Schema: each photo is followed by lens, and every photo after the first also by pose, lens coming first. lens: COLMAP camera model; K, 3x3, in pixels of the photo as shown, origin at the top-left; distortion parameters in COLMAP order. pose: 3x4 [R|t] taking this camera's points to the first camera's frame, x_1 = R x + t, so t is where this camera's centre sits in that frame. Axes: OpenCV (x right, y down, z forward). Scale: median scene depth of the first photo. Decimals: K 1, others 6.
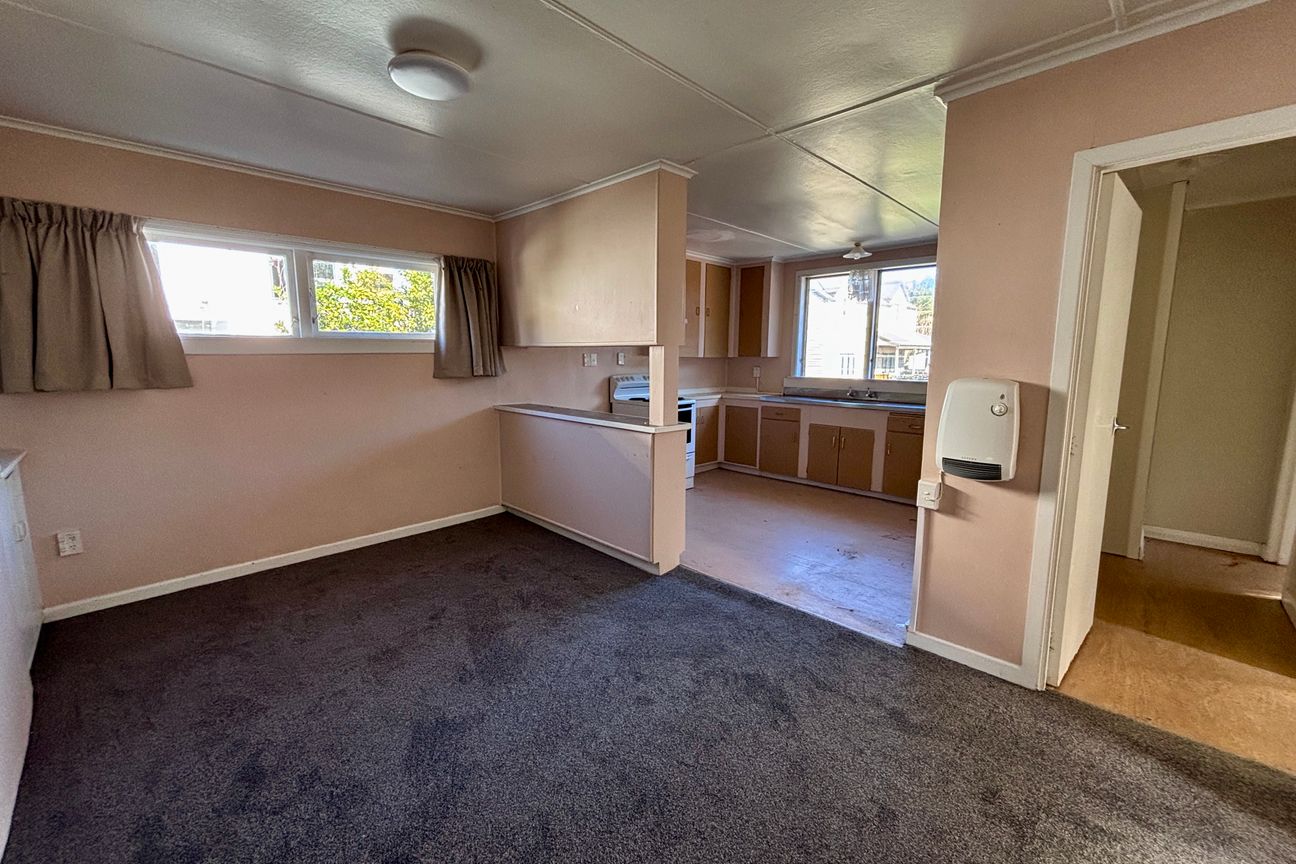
lens RADIAL K [[518.0, 0, 648.2], [0, 518.0, 435.3], [0, 0, 1]] dist [-0.002907, -0.000606]
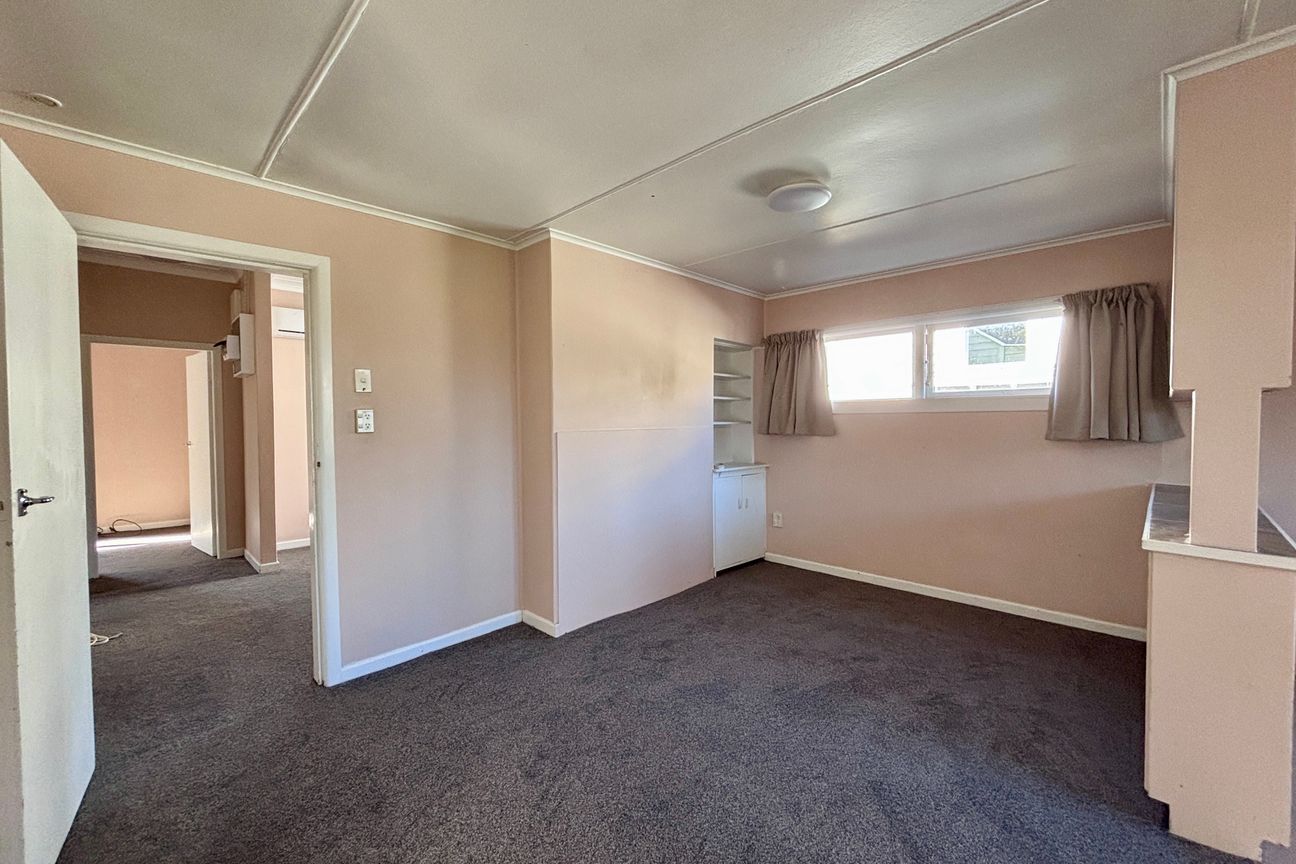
lens RADIAL K [[521.5, 0, 648.0], [0, 521.5, 432.0], [0, 0, 1]] dist [0.000585, -0.000287]
pose [[-0.003509, 0.027732, -0.999609, 0.543808], [-0.147620, 0.988649, 0.027947, -0.061152], [0.989038, 0.147660, 0.000624, 0.432559]]
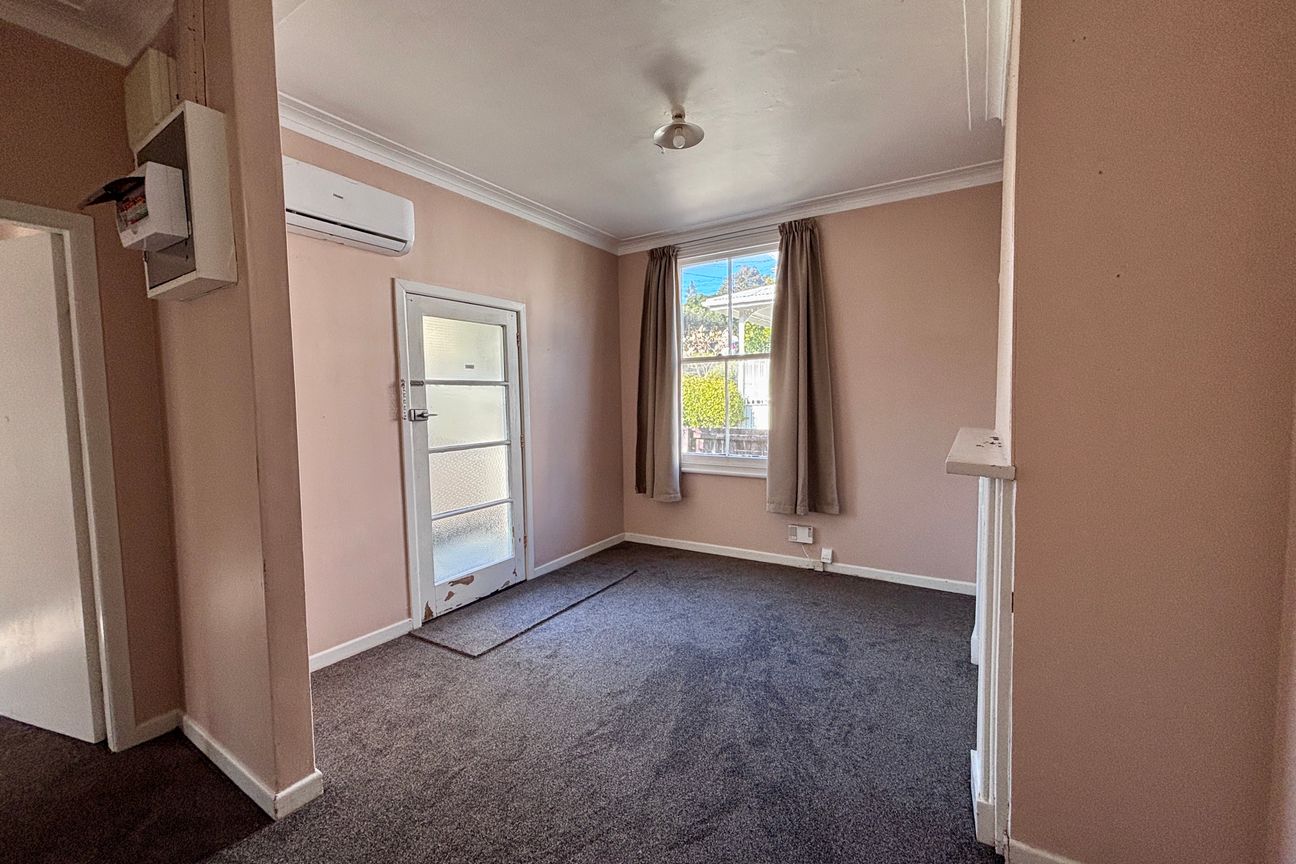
lens RADIAL K [[521.5, 0, 648.0], [0, 521.5, 432.0], [0, 0, 1]] dist [0.000585, -0.000287]
pose [[0.205389, 0.050307, -0.977387, 0.435786], [-0.140838, 0.989802, 0.021350, -0.044743], [0.968494, 0.133268, 0.210380, 0.330669]]
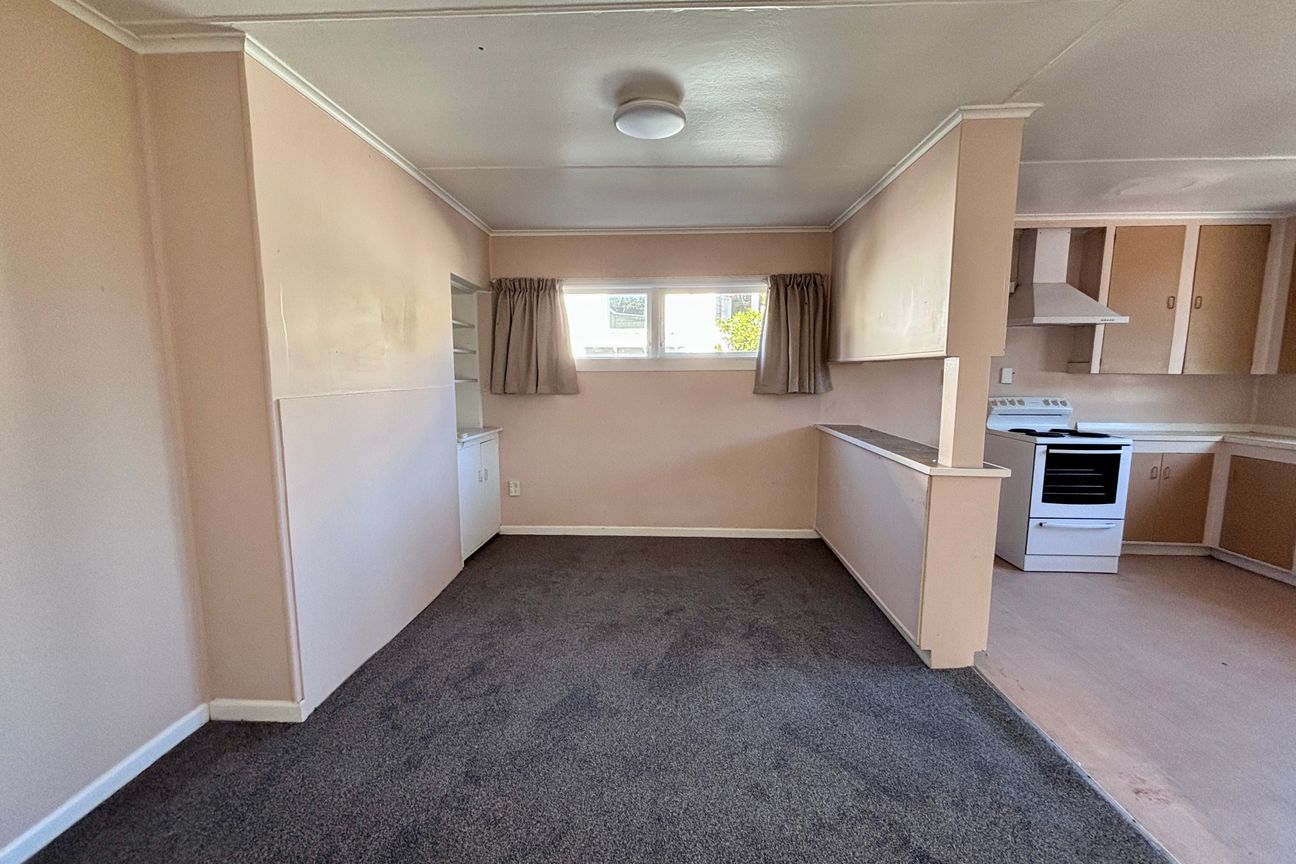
lens RADIAL K [[521.5, 0, 648.0], [0, 521.5, 432.0], [0, 0, 1]] dist [0.000585, -0.000287]
pose [[0.662291, 0.084572, -0.744458, 0.284539], [-0.114134, 0.993401, 0.011316, -0.025721], [0.740503, 0.077473, 0.667573, 0.181083]]
